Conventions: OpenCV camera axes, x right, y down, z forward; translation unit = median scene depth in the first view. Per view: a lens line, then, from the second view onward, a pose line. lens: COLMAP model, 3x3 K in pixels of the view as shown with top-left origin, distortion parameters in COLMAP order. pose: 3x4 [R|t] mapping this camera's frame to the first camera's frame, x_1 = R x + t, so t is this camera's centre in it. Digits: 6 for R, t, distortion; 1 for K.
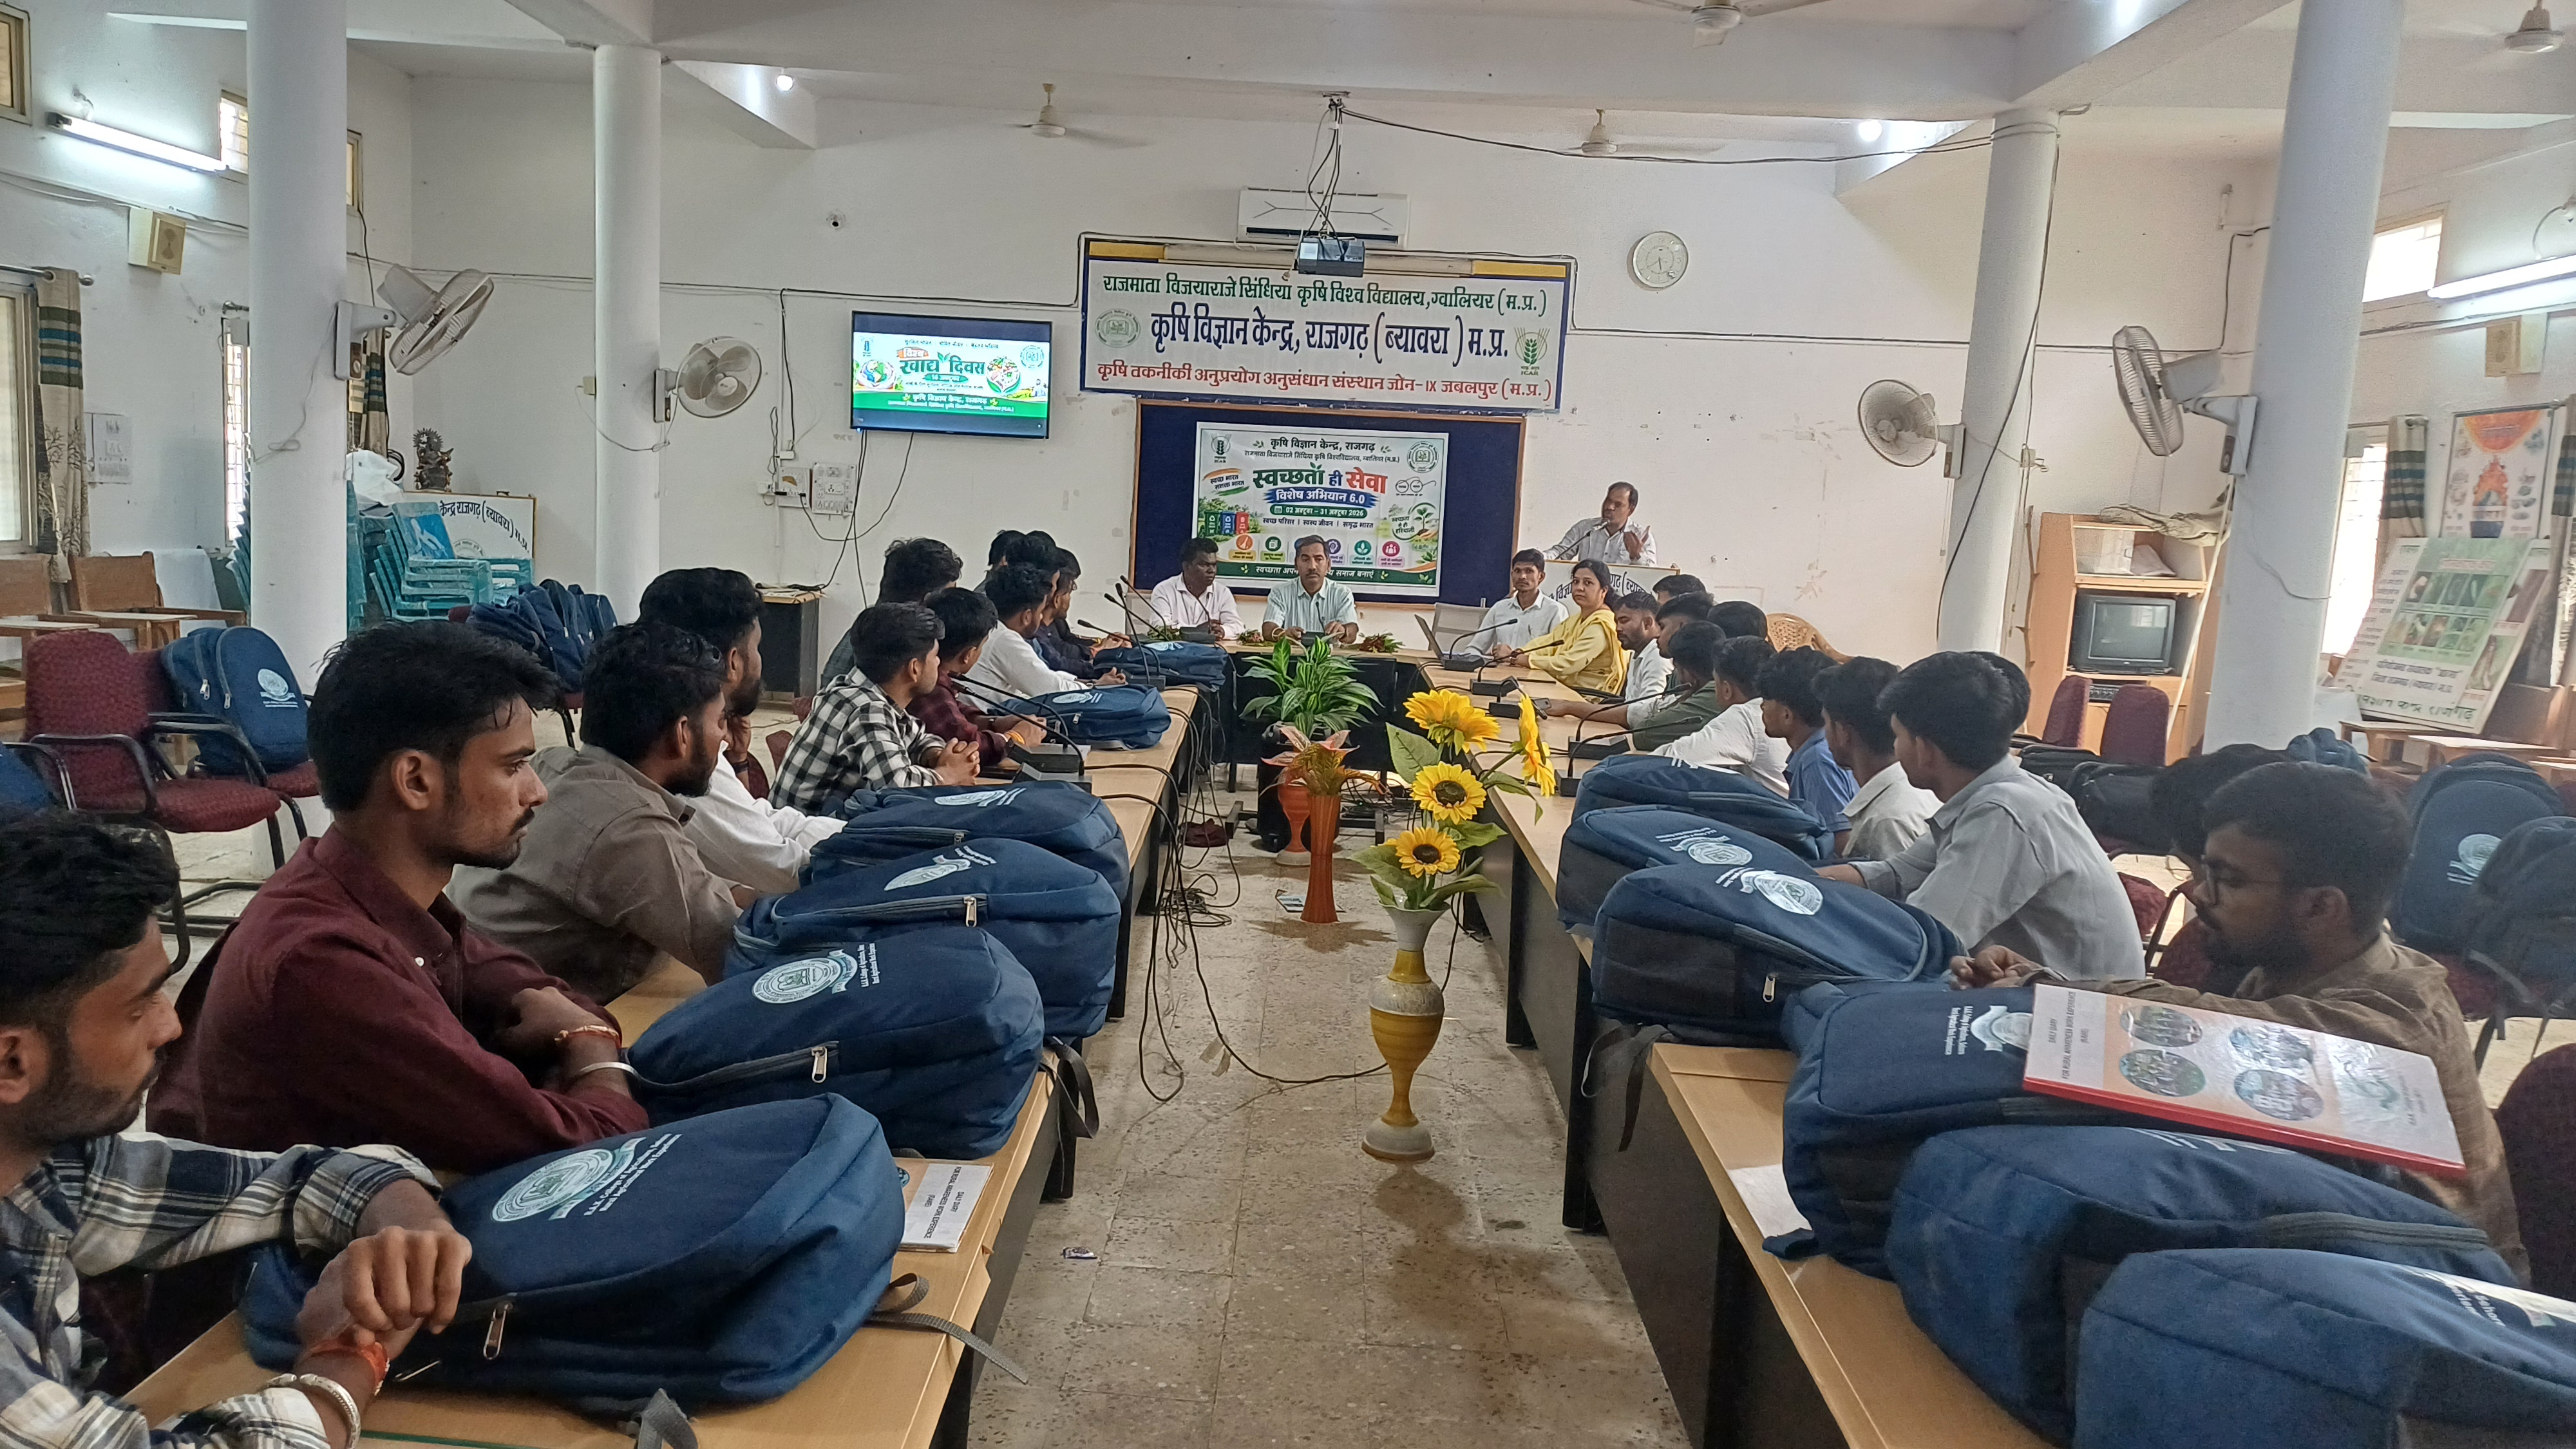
lens RADIAL K [[1928.3, 0, 1237.0], [0, 1928.3, 728.3], [0, 0, 1]] dist [0.079938, -0.079734]
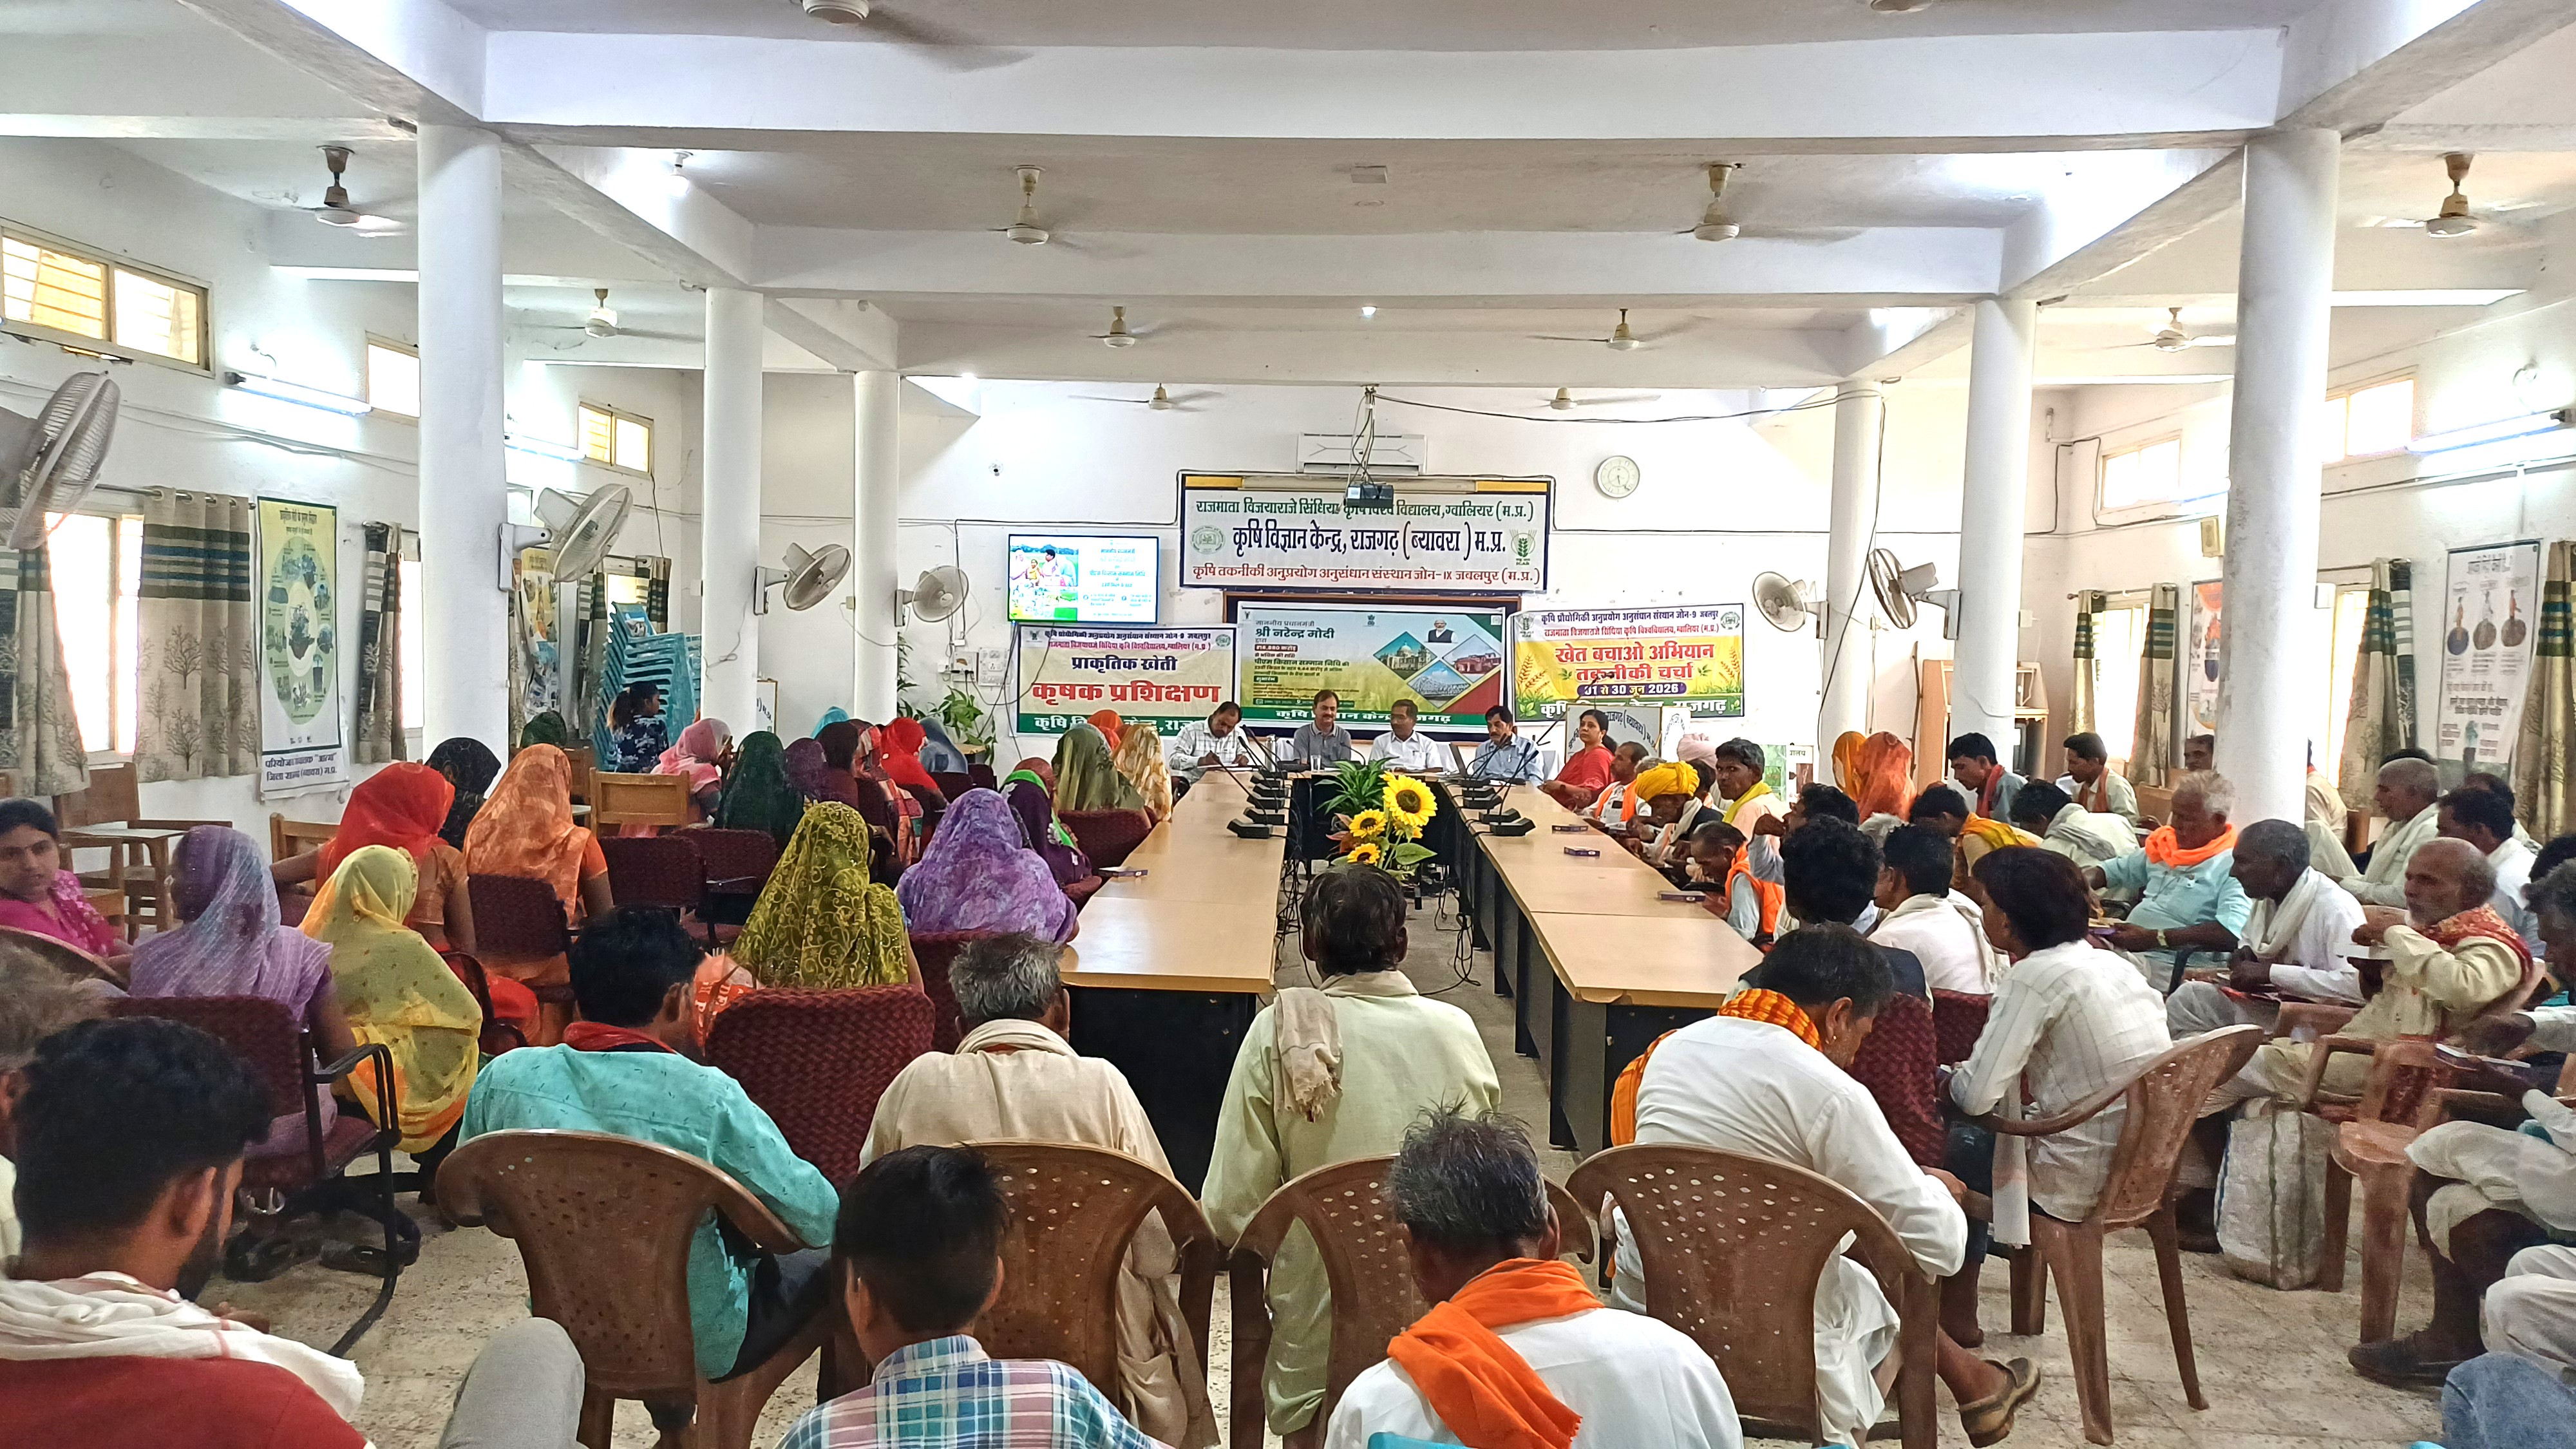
lens RADIAL K [[1928.3, 0, 1195.6], [0, 1928.3, 729.3], [0, 0, 1]] dist [0.079938, -0.079734]
pose [[0.998768, -0.027714, -0.041167, -0.024068], [0.024321, 0.996438, -0.080747, 0.035458], [0.043258, 0.079646, 0.995884, -0.376522]]
